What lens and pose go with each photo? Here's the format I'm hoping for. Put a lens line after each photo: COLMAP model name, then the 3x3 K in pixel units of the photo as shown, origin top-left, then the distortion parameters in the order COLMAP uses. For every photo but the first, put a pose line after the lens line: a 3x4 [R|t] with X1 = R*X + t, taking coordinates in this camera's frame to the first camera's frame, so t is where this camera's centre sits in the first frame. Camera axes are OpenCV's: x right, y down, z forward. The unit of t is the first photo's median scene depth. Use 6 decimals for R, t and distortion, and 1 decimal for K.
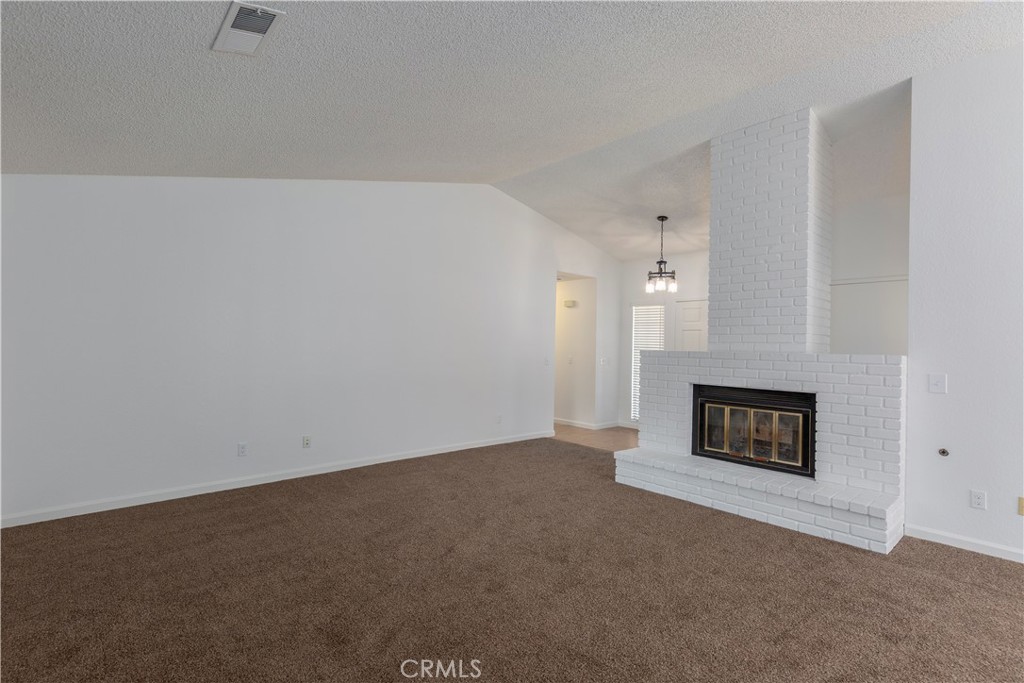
lens RADIAL K [[479.4, 0, 495.7], [0, 479.4, 344.0], [0, 0, 1]] dist [-0.000581, -0.000143]
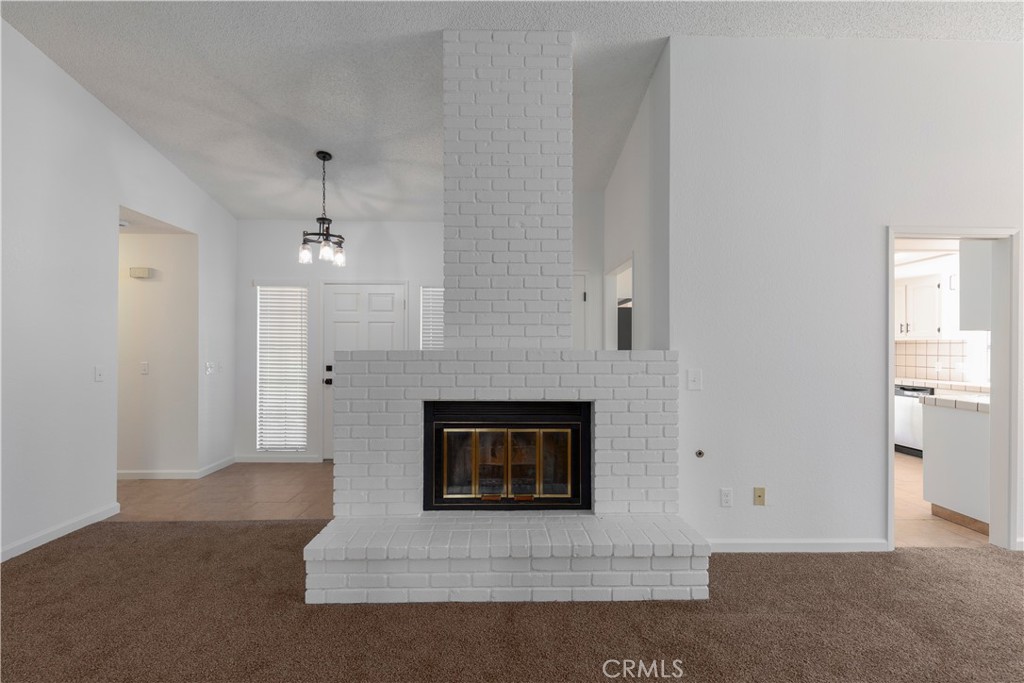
lens RADIAL K [[462.2, 0, 511.1], [0, 462.2, 344.8], [0, 0, 1]] dist [0.005985, 0.000316]
pose [[0.638906, -0.014515, 0.769148, 0.008888], [0.007313, 0.999891, 0.012795, 0.000947], [-0.769250, -0.002550, 0.638943, 0.522471]]
